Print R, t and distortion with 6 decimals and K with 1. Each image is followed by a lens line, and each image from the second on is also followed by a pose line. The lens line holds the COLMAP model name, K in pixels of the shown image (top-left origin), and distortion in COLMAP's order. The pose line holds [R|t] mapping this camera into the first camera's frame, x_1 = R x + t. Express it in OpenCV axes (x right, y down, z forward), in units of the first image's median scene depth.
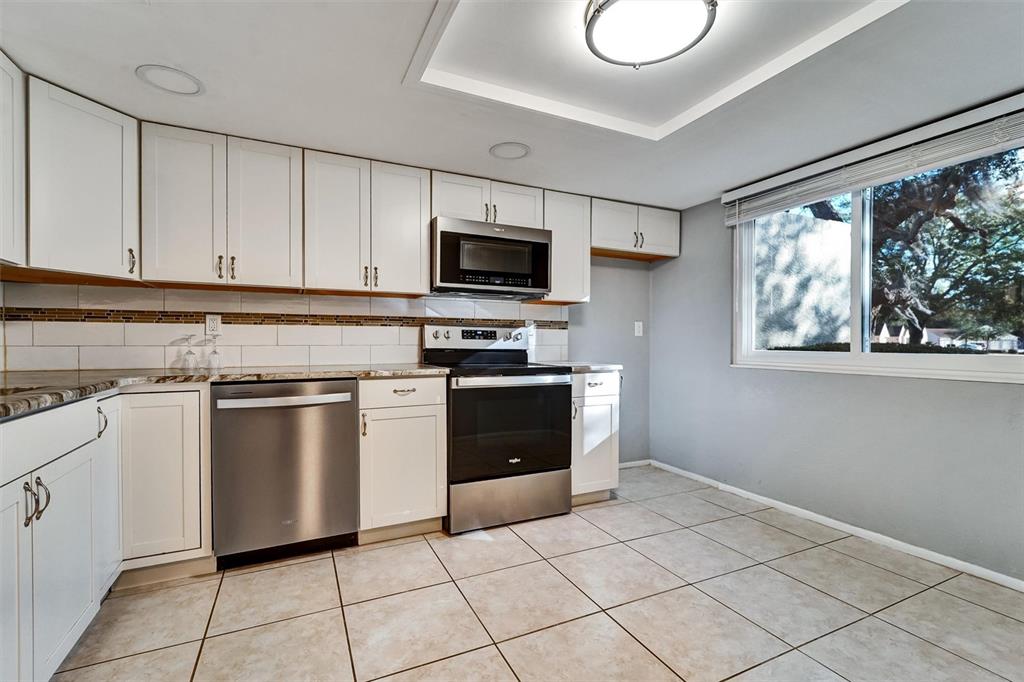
lens RADIAL K [[459.7, 0, 488.0], [0, 459.7, 346.0], [0, 0, 1]] dist [-0.000050, -0.000095]
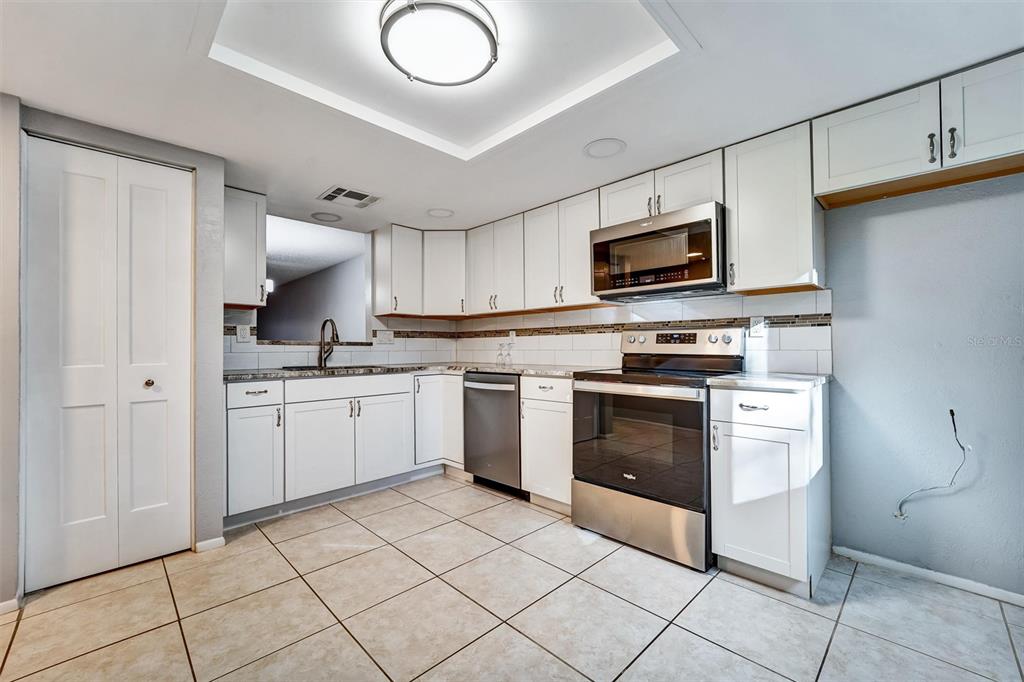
lens RADIAL K [[411.5, 0, 492.2], [0, 411.5, 344.2], [0, 0, 1]] dist [-0.008595, -0.000212]
pose [[0.322549, -0.012337, -0.946472, 0.736835], [-0.002644, 0.999899, -0.013934, -0.001181], [0.946549, 0.006997, 0.322484, 0.473668]]
